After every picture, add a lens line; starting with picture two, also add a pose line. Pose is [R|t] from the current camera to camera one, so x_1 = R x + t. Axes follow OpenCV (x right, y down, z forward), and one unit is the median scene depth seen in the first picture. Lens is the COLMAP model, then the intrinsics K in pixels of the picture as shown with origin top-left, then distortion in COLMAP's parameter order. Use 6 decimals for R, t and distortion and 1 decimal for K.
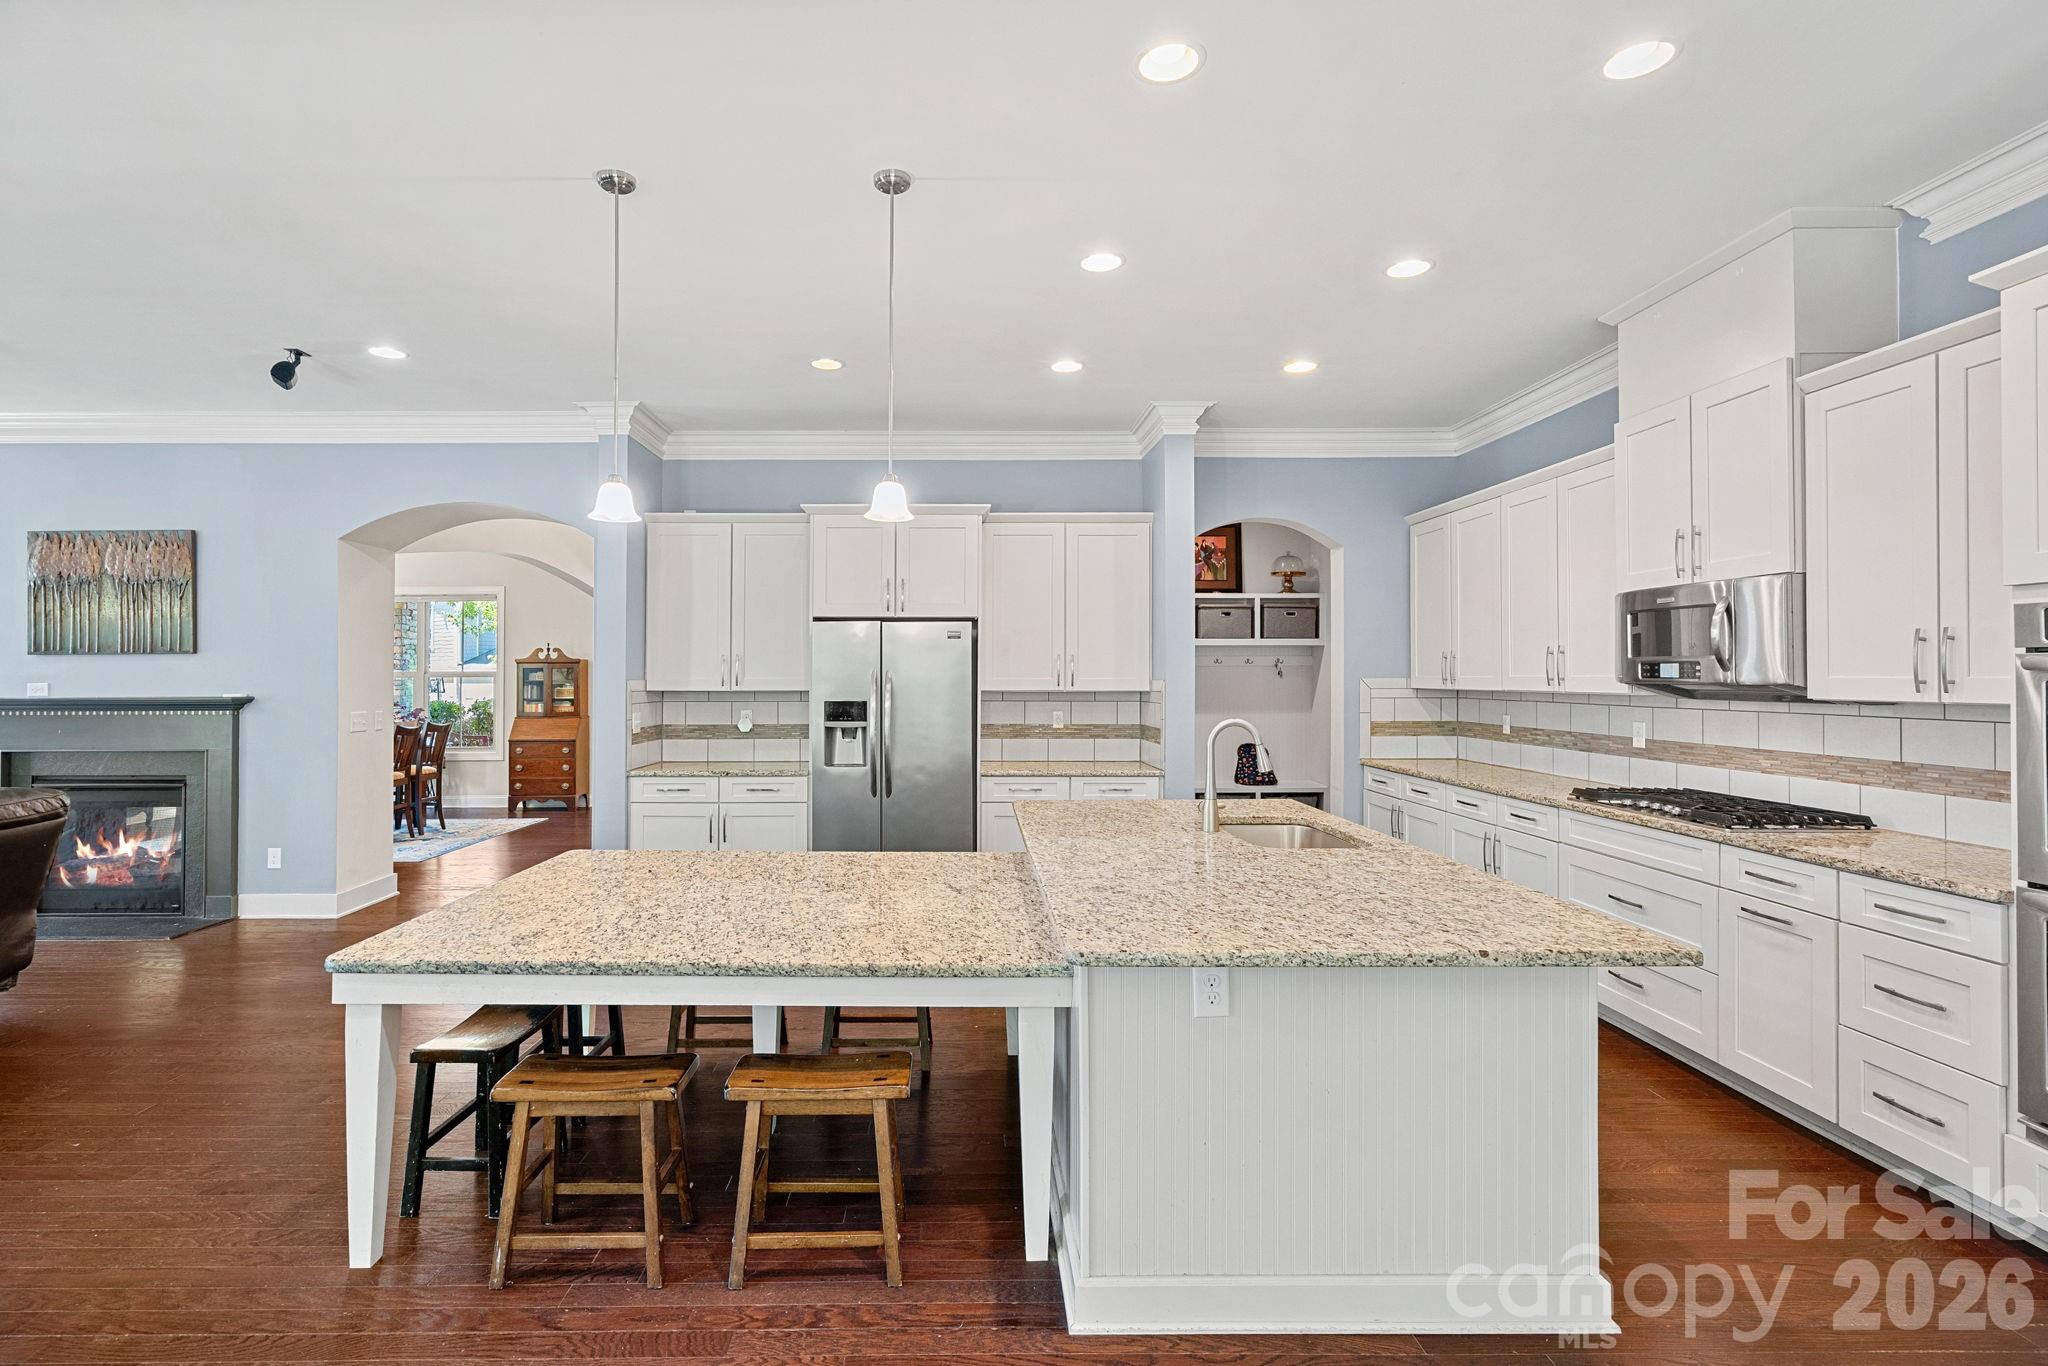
lens RADIAL K [[971.8, 0, 959.3], [0, 971.8, 666.5], [0, 0, 1]] dist [-0.001556, 0.000008]
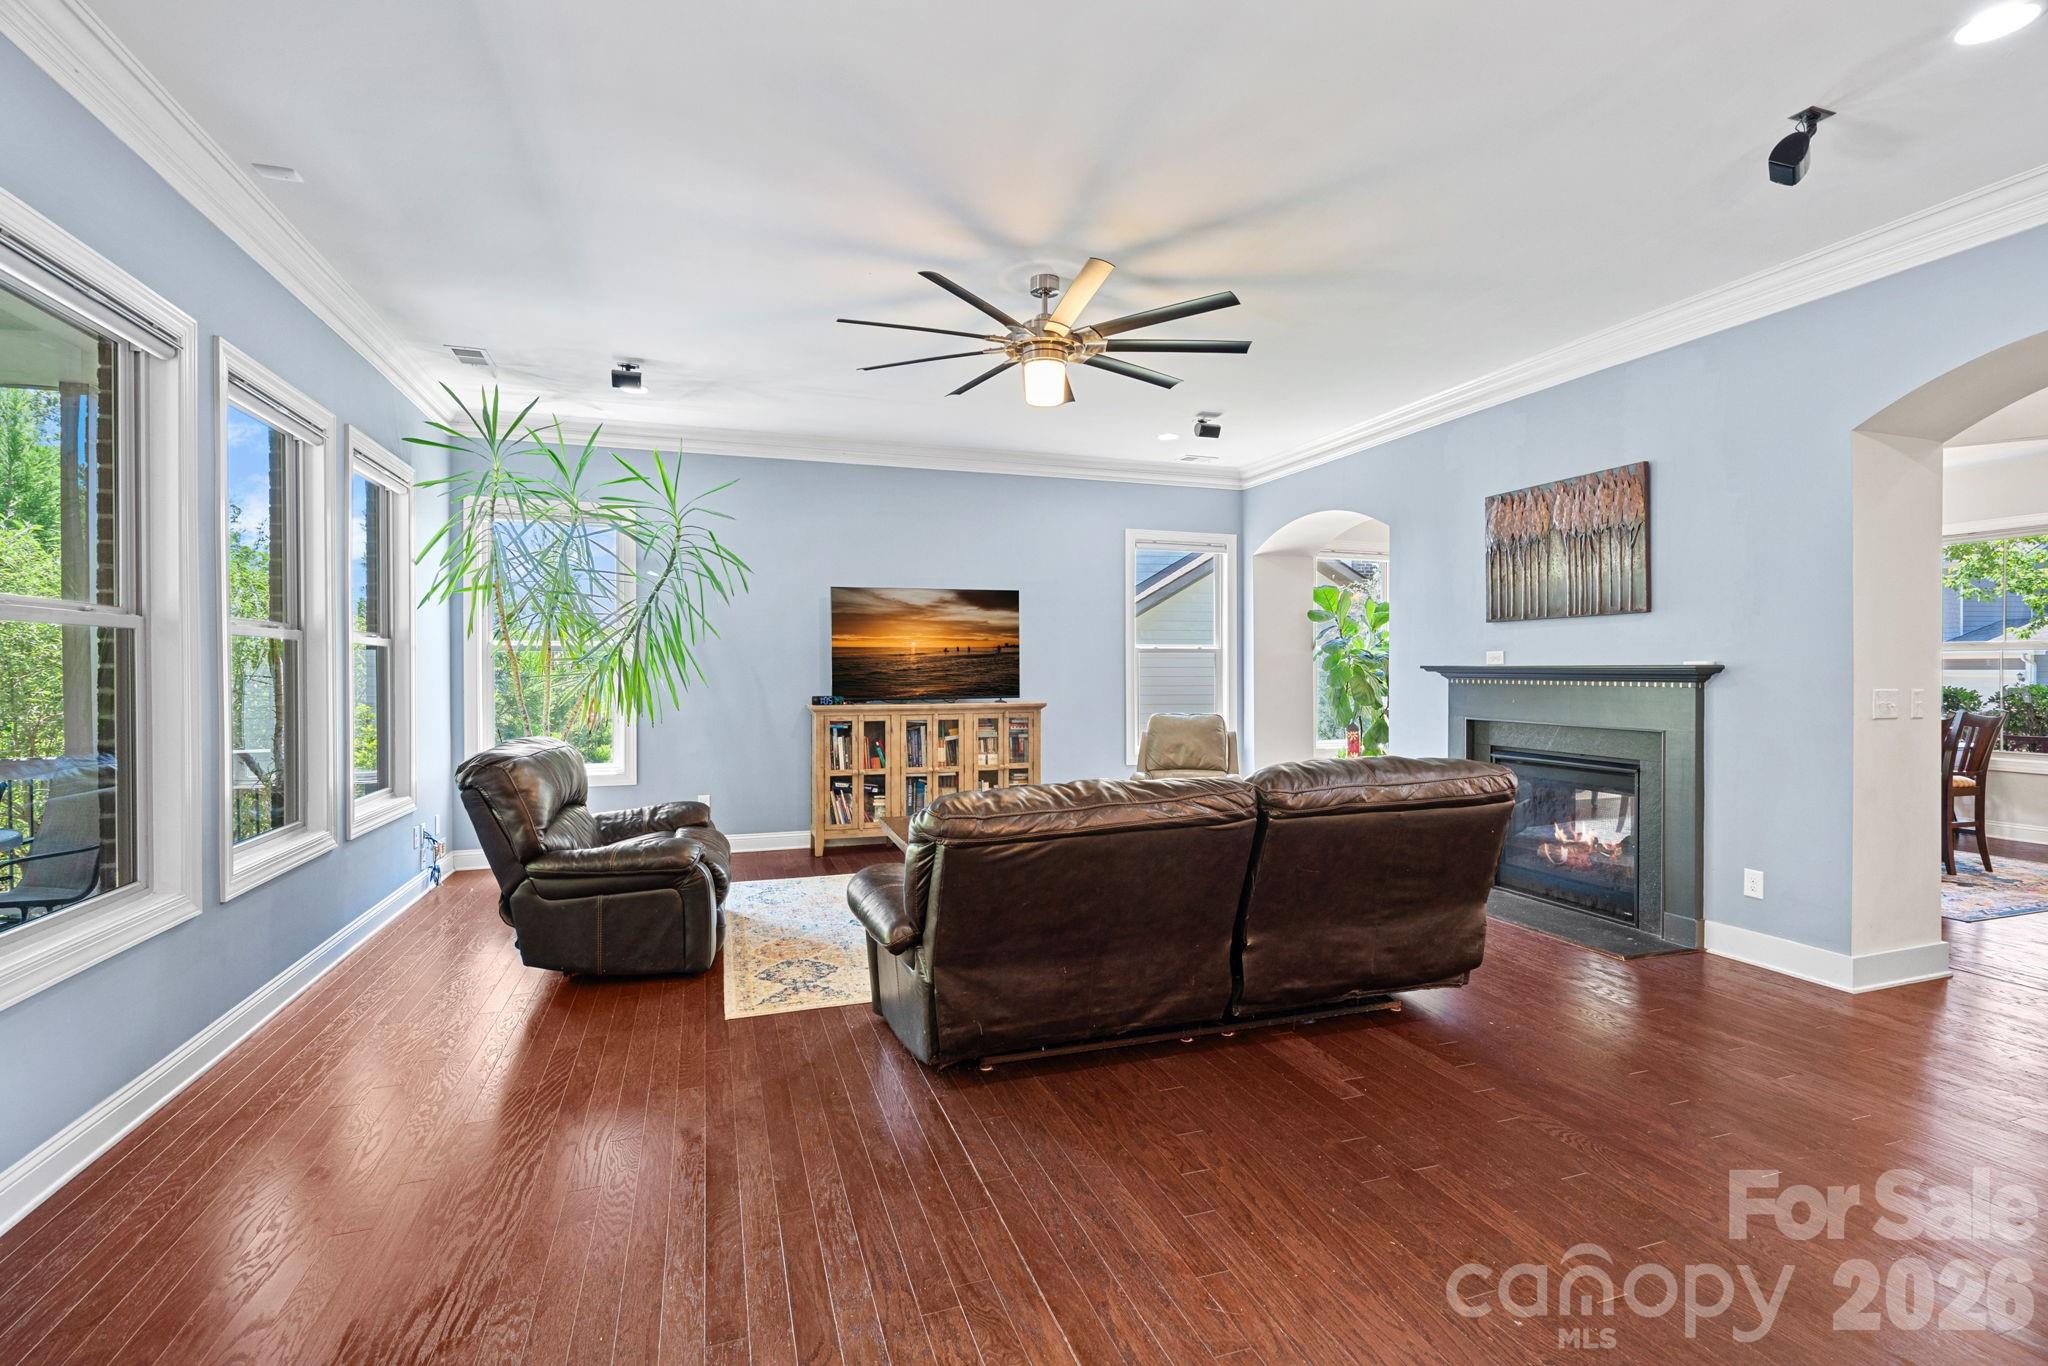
lens RADIAL K [[931.8, 0, 1027.3], [0, 931.8, 671.0], [0, 0, 1]] dist [-0.001868, 0.000900]
pose [[0.327338, 0.004802, -0.944895, -0.216404], [0.011107, 0.999898, 0.008929, 0.023350], [0.944842, -0.013418, 0.327251, 0.246855]]
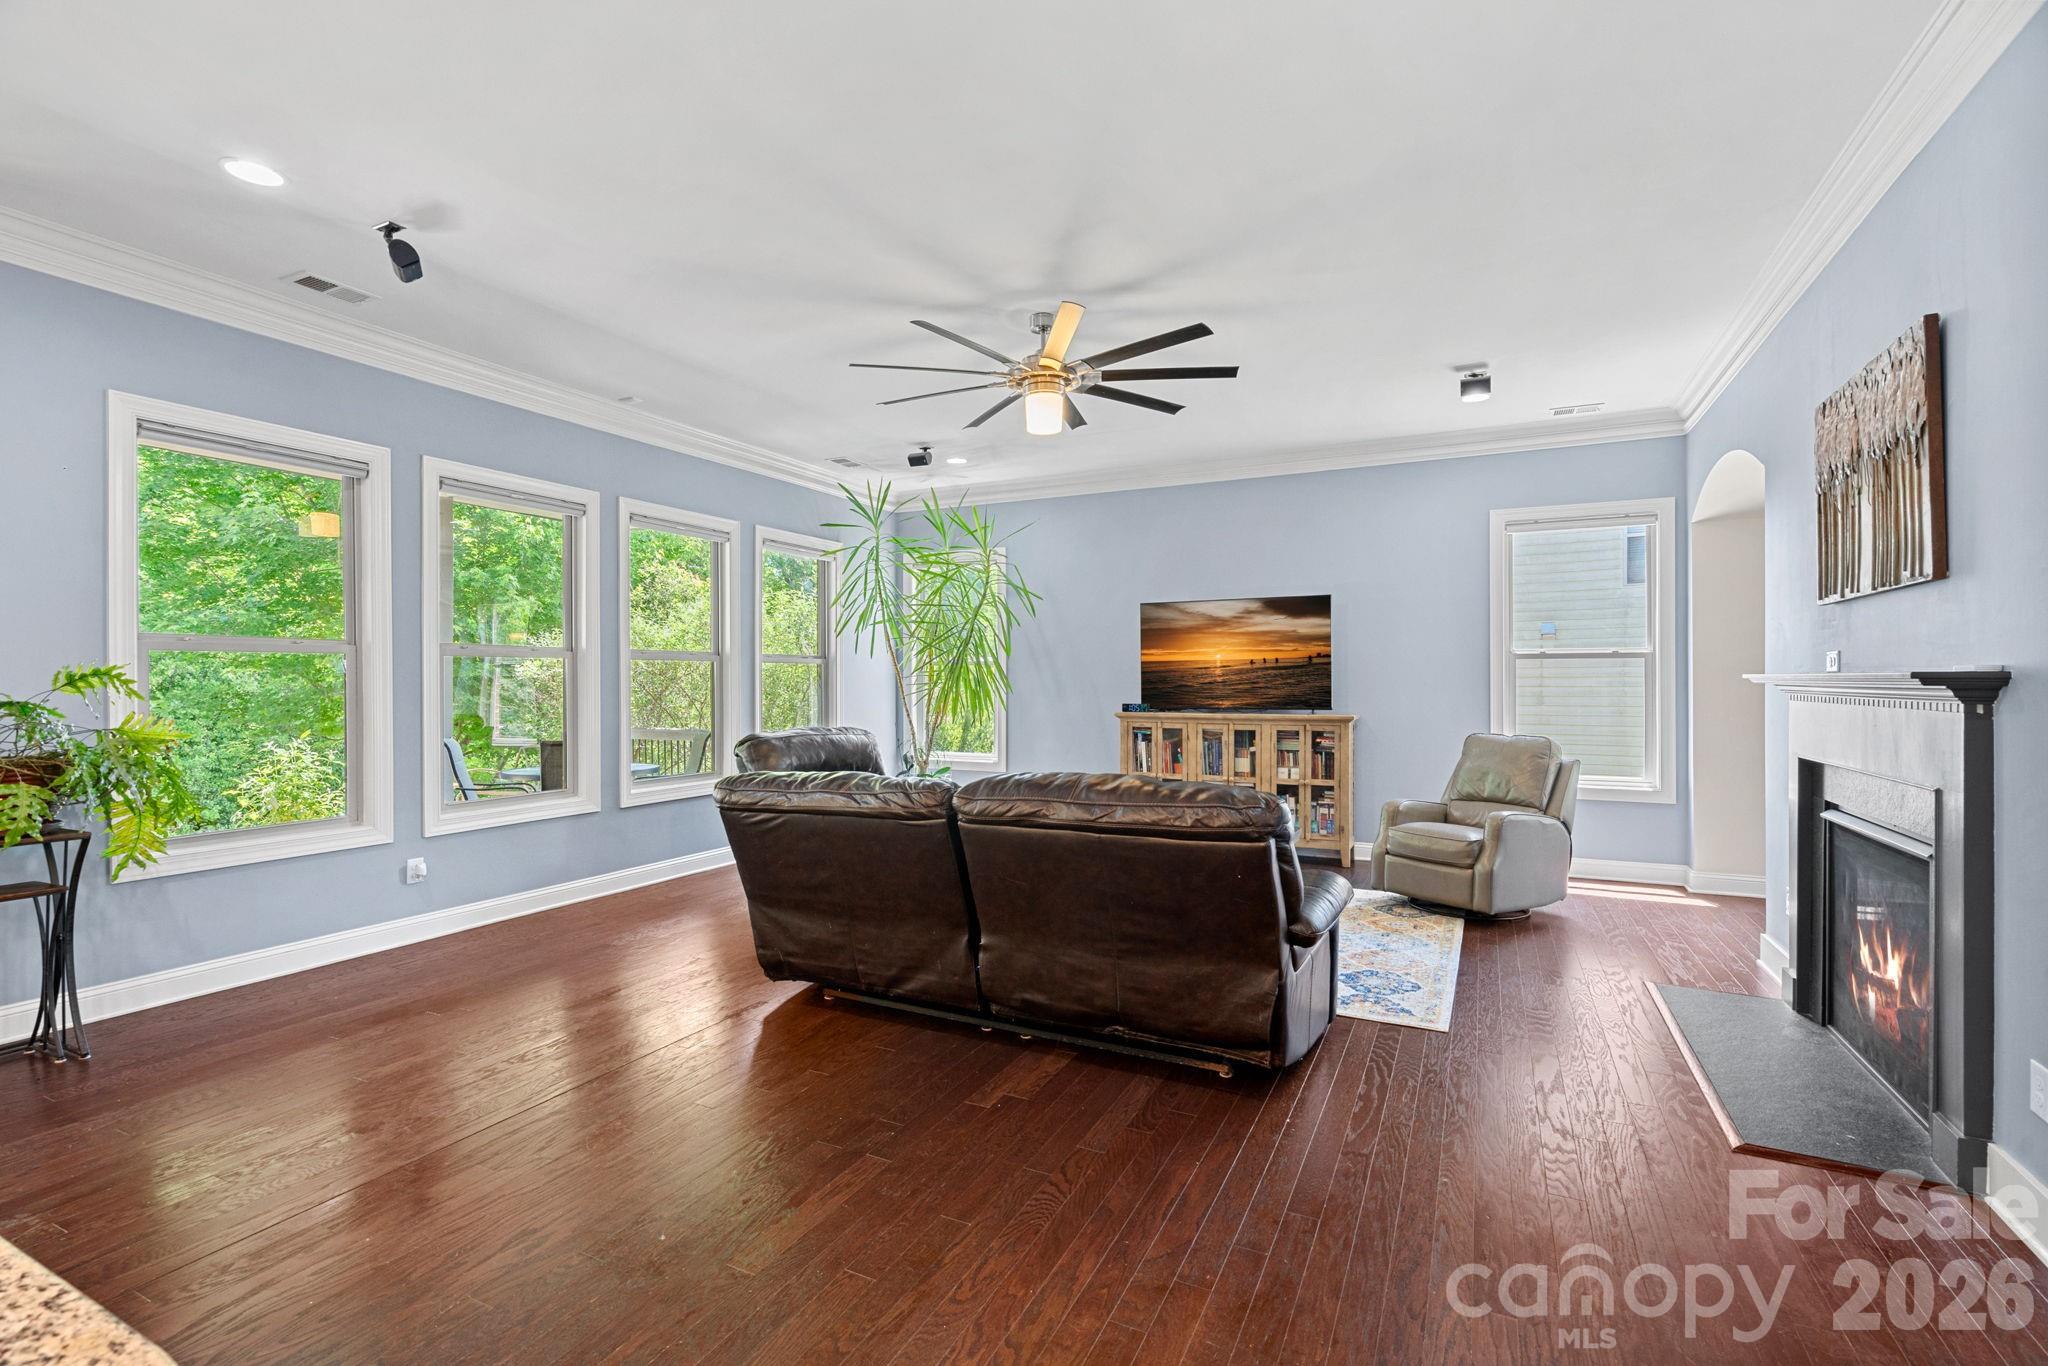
lens RADIAL K [[928.1, 0, 1013.4], [0, 928.1, 681.0], [0, 0, 1]] dist [-0.001969, 0.000163]
pose [[-0.450988, 0.003865, -0.892521, -0.193616], [0.011761, 0.999930, -0.001613, 0.030387], [0.892452, -0.011225, -0.451002, 0.800007]]
